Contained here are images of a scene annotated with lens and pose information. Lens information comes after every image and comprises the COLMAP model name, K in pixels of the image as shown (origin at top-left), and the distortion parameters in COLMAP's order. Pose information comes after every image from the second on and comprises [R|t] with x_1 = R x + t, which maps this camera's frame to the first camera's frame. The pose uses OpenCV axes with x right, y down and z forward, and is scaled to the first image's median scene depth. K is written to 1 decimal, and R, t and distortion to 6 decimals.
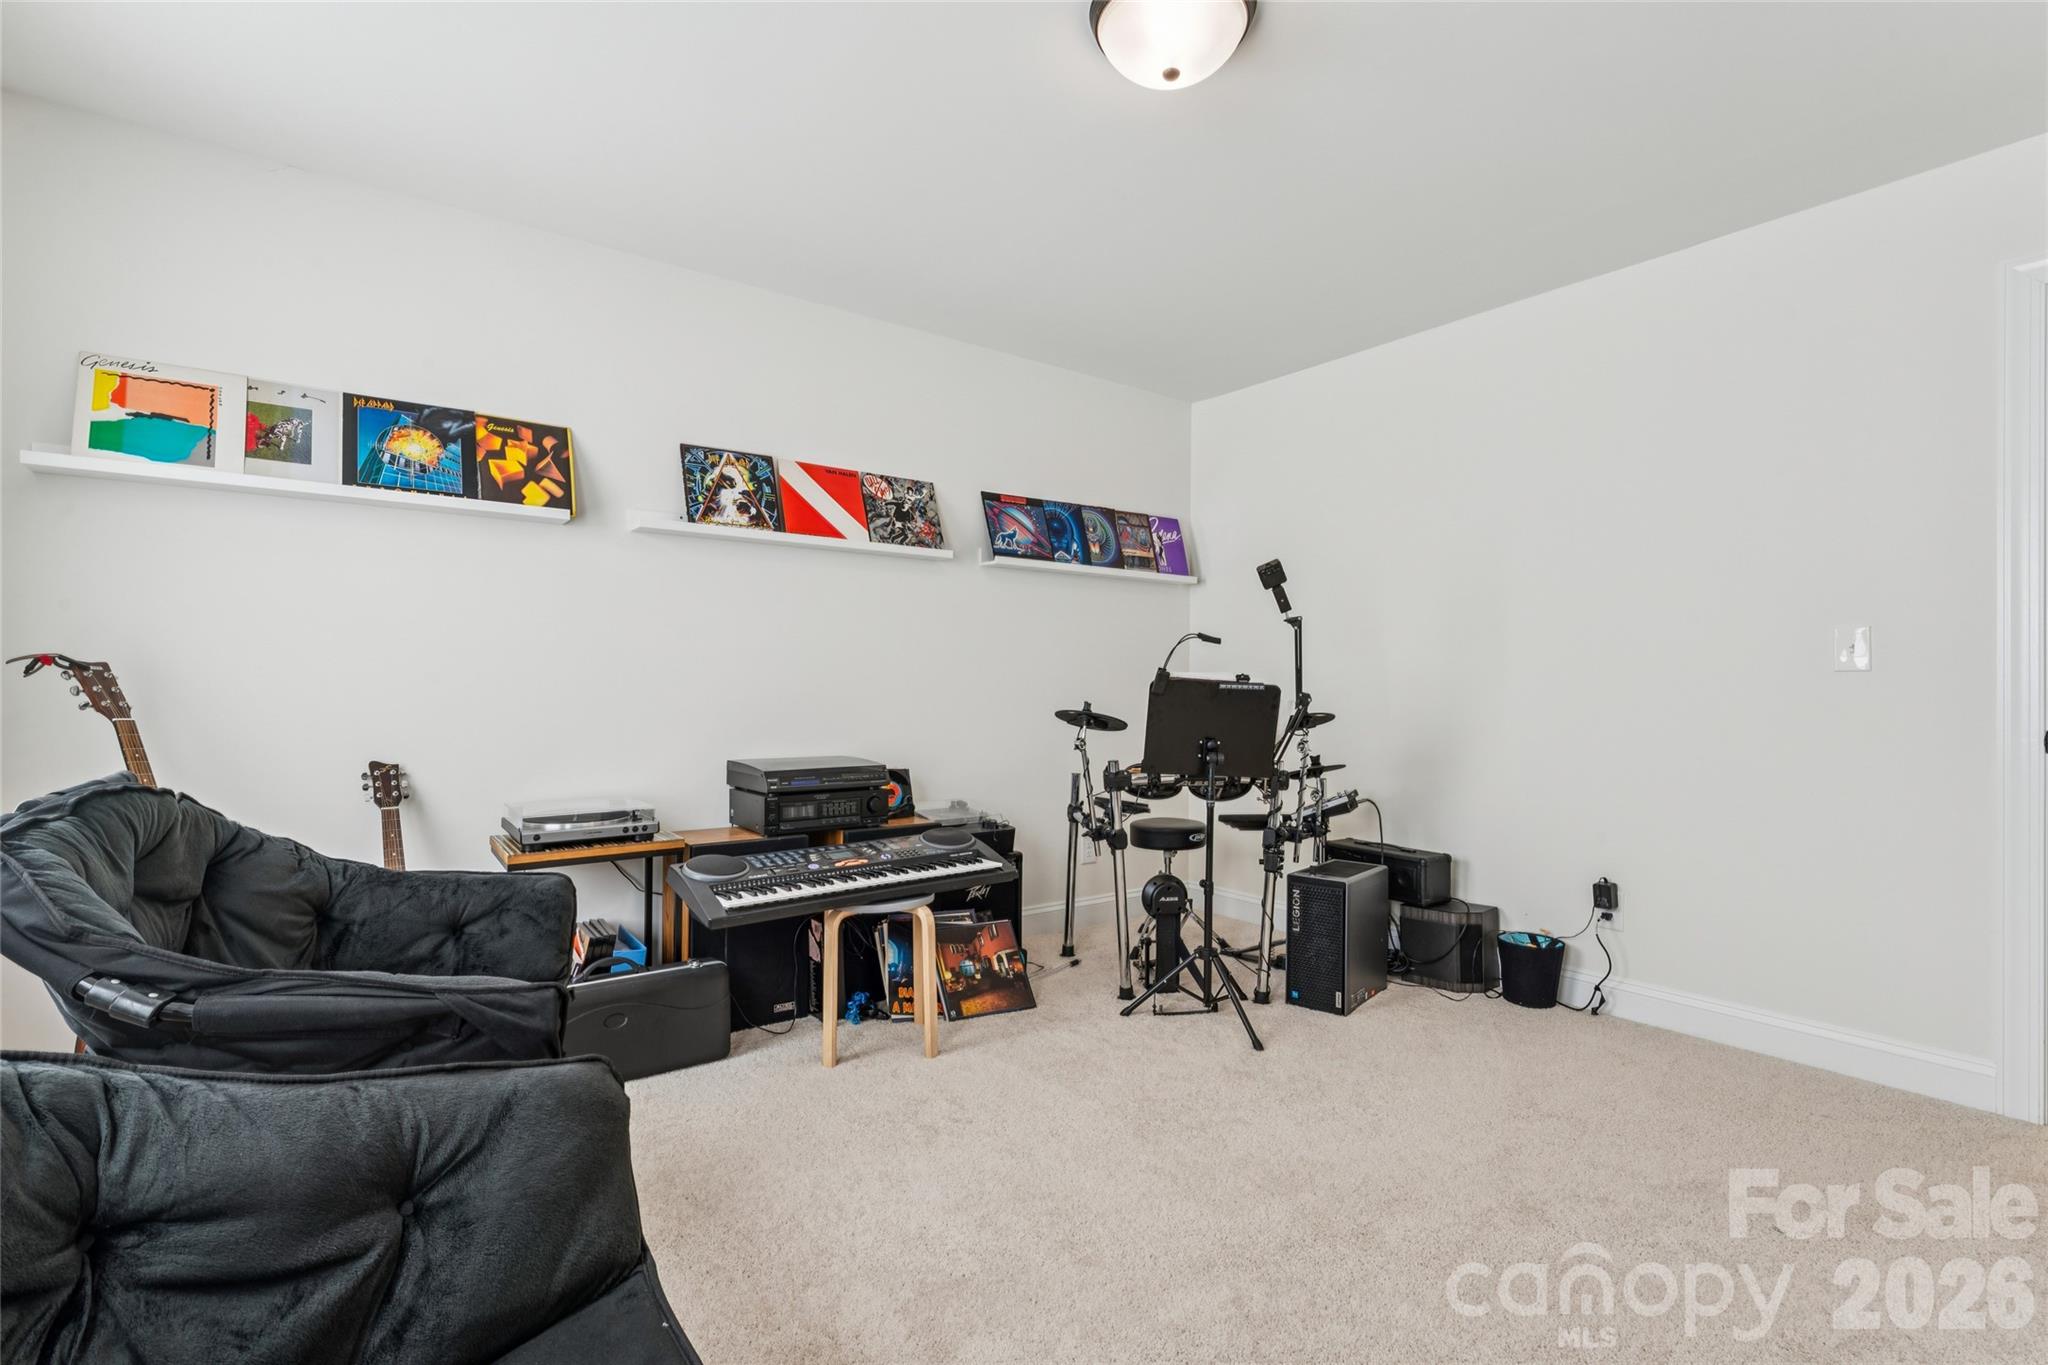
lens RADIAL K [[942.3, 0, 1030.7], [0, 942.3, 687.5], [0, 0, 1]] dist [-0.003719, 0.000829]
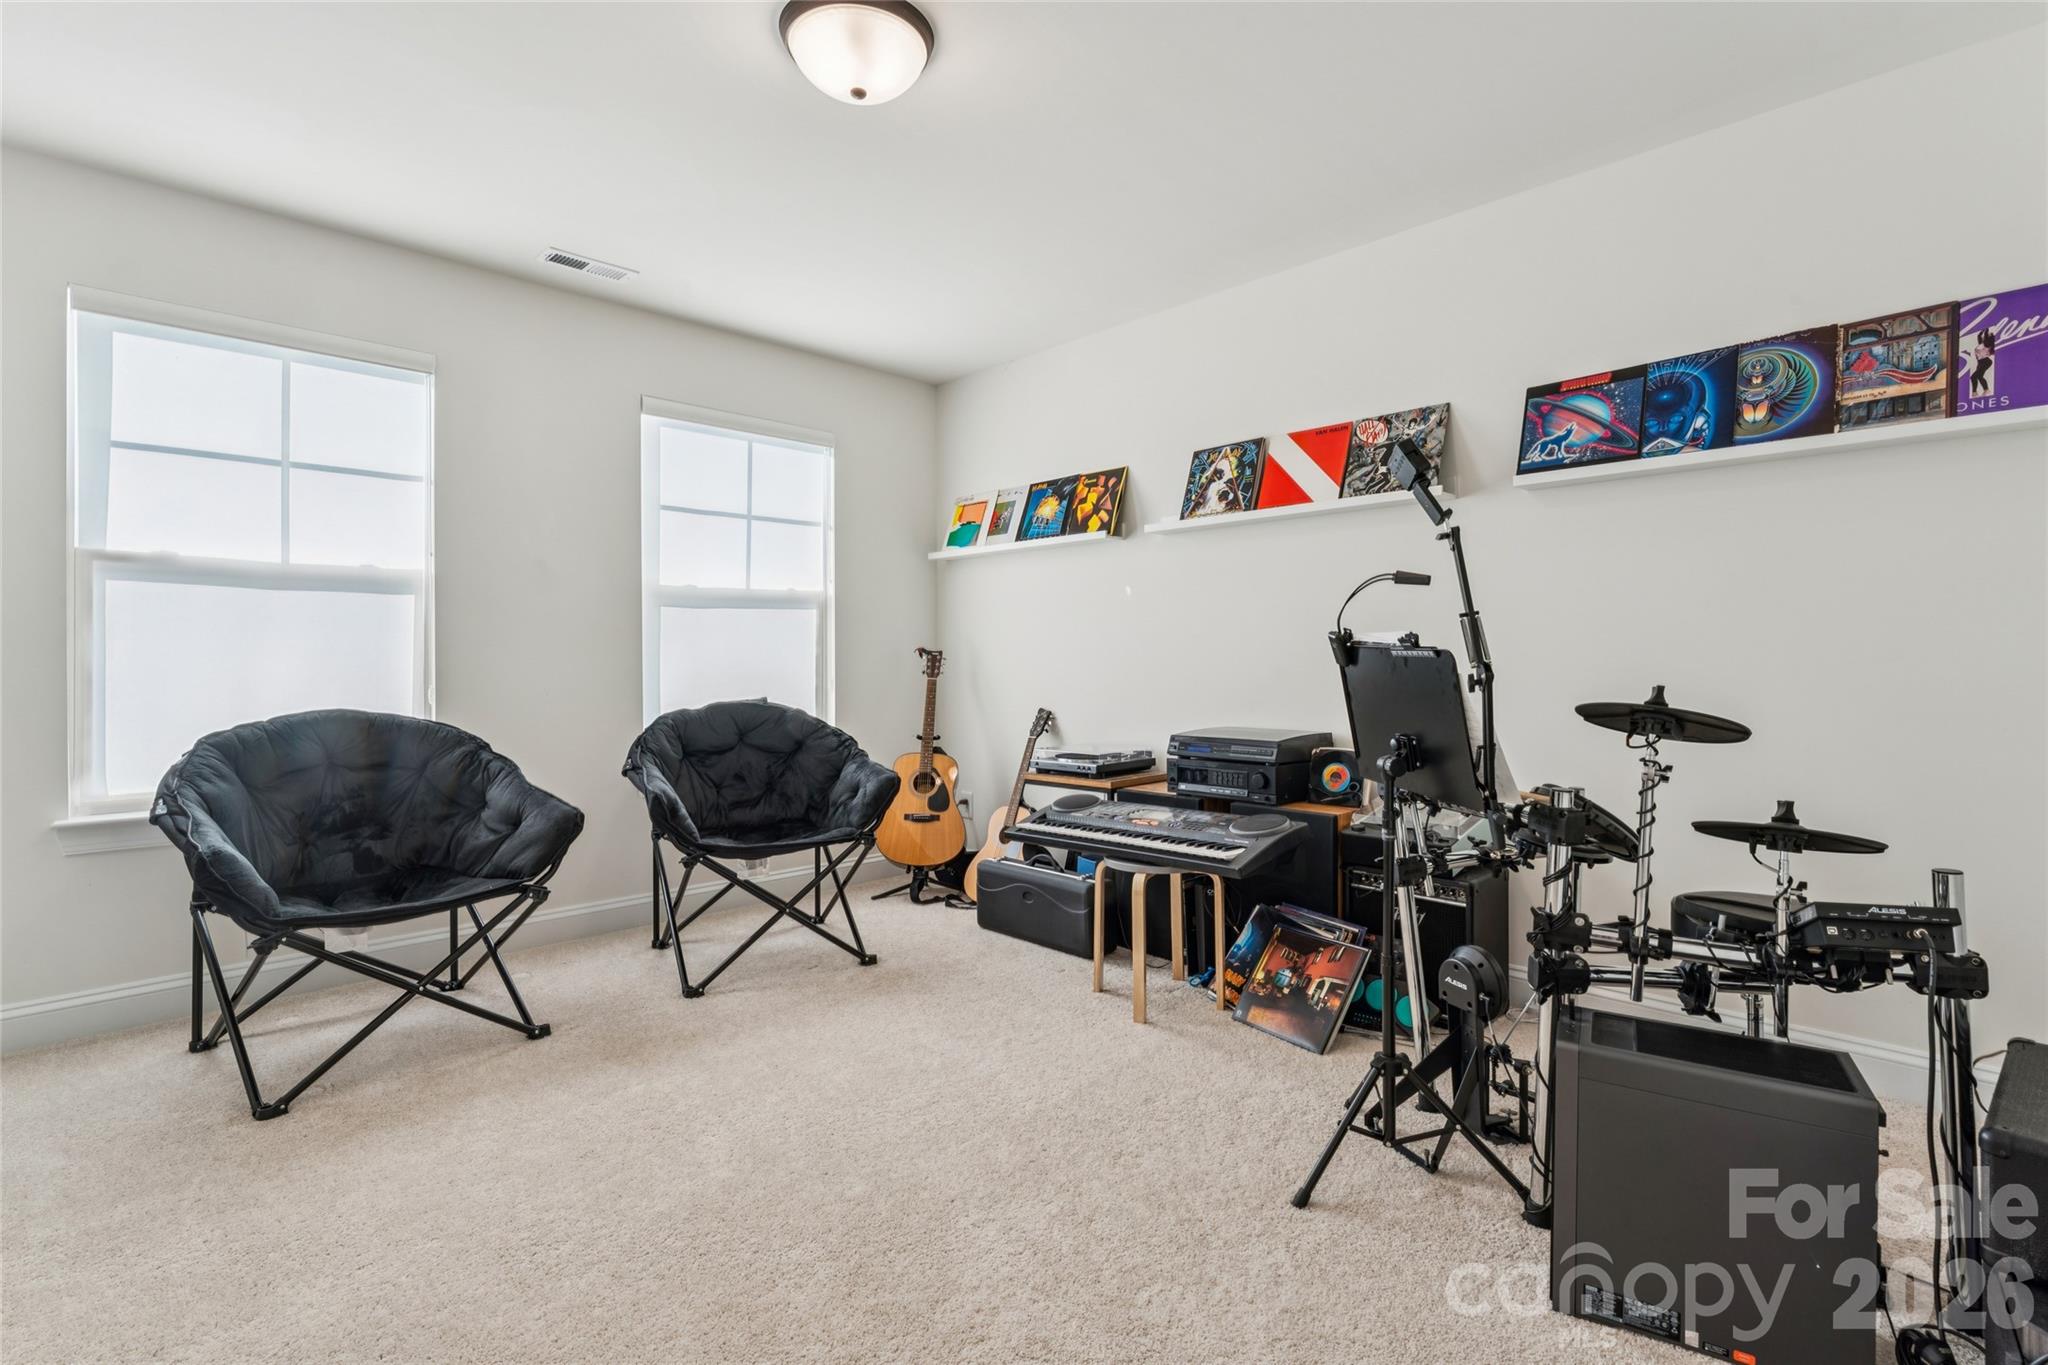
lens RADIAL K [[942.3, 0, 1036.5], [0, 942.3, 670.2], [0, 0, 1]] dist [-0.003719, 0.000829]
pose [[0.142277, 0.002798, -0.989823, 0.746443], [0.004849, 0.999982, 0.003524, 0.006466], [0.989815, -0.005301, 0.142261, 0.629548]]
